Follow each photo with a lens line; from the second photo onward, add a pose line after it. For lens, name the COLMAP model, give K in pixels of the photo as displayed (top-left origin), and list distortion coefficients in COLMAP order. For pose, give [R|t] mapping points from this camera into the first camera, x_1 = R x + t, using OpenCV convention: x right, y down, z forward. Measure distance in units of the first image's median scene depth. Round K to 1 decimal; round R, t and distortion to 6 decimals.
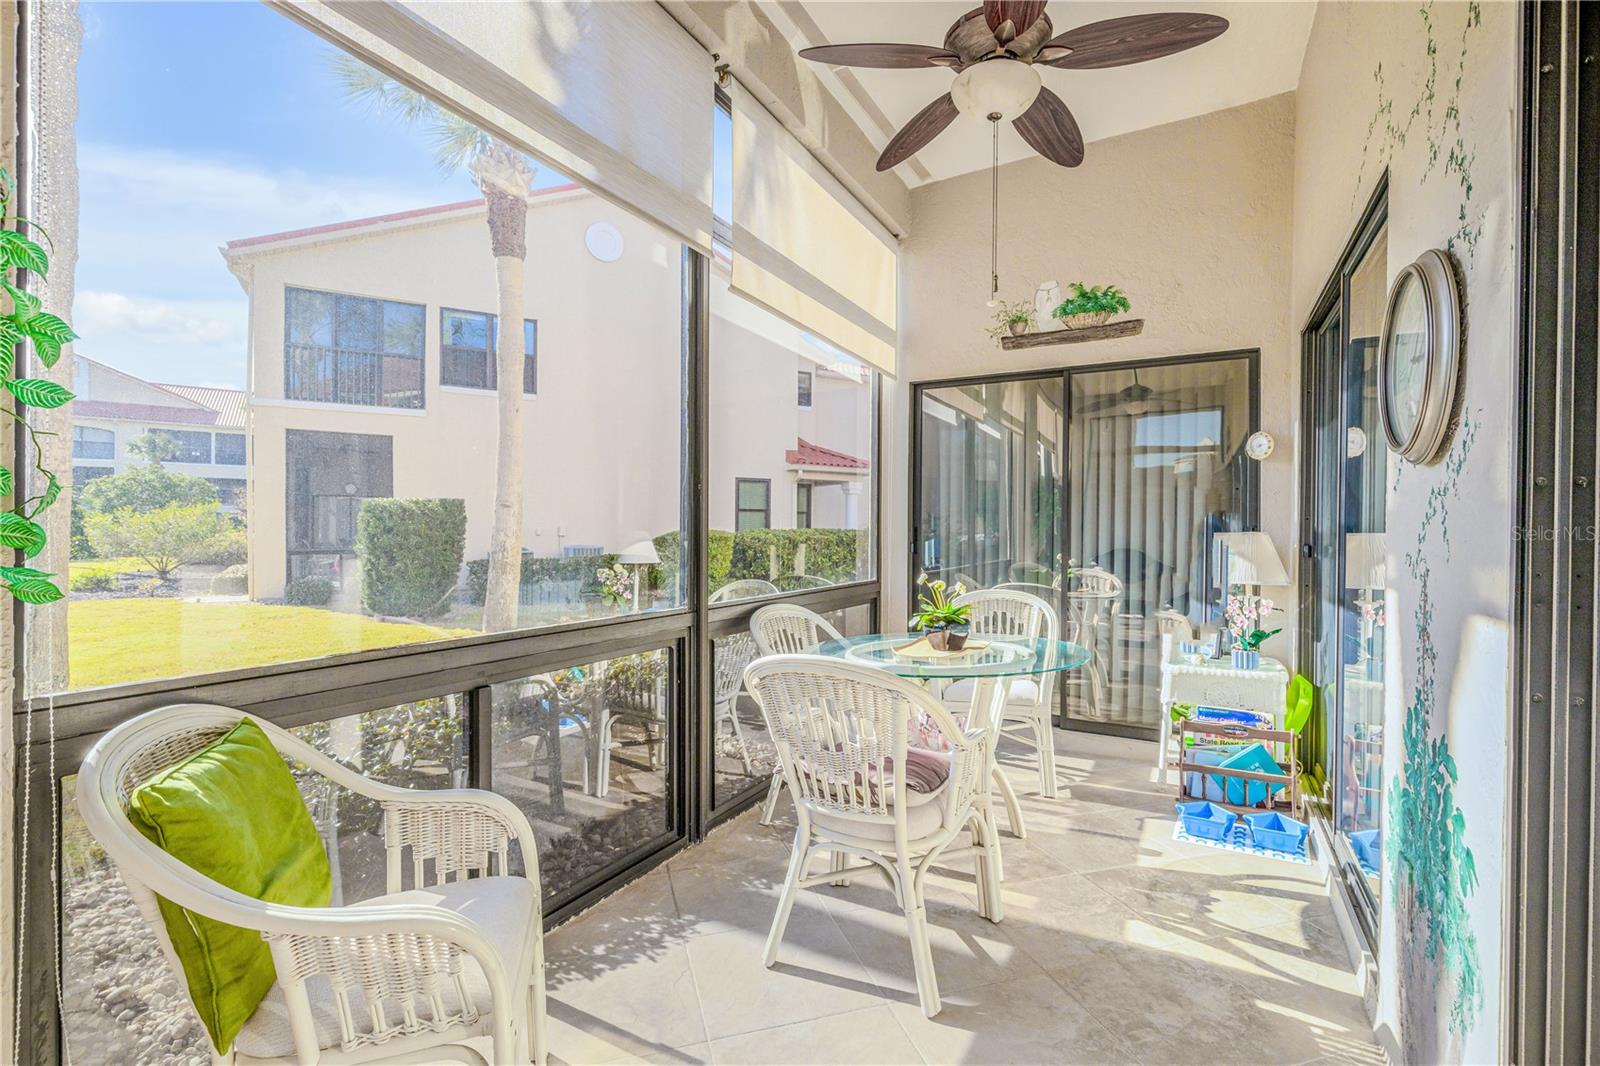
lens RADIAL K [[721.6, 0, 790.2], [0, 721.6, 533.6], [0, 0, 1]] dist [0.000407, -0.000059]
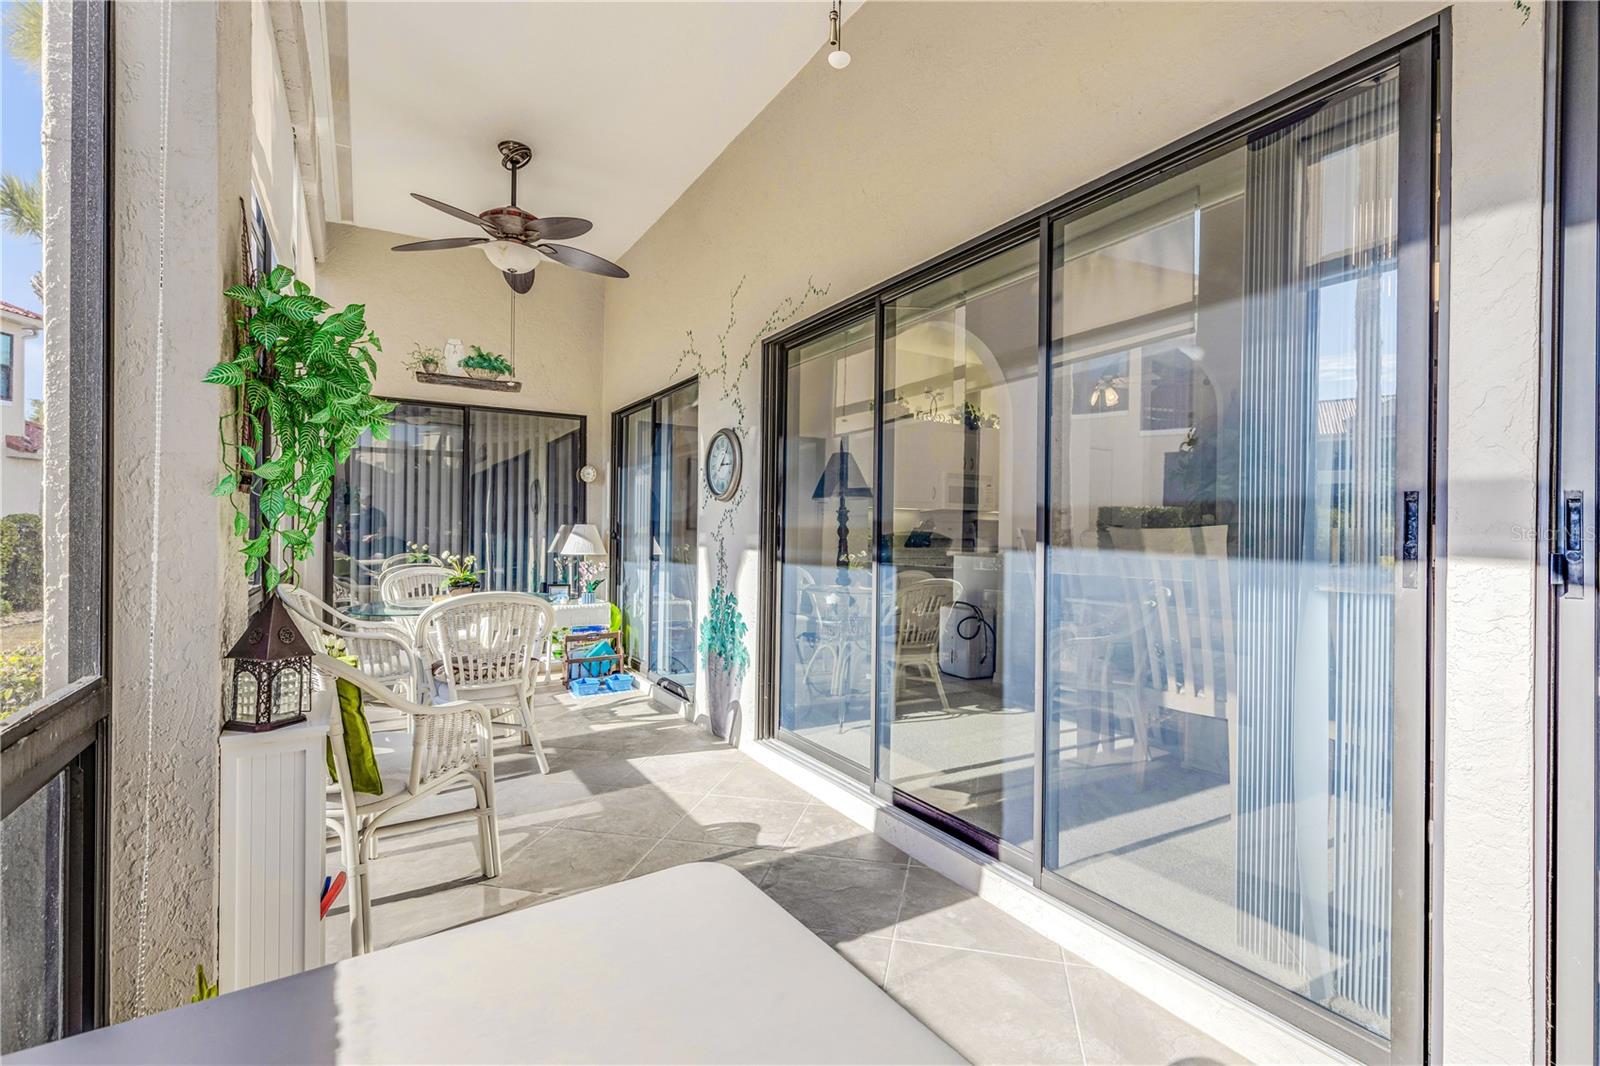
lens RADIAL K [[721.6, 0, 790.2], [0, 721.6, 533.6], [0, 0, 1]] dist [0.000407, -0.000059]
pose [[0.500070, -0.000983, 0.865984, -0.682037], [-0.006000, 0.999971, 0.004600, 0.009012], [-0.865964, -0.007496, 0.500050, -0.308610]]
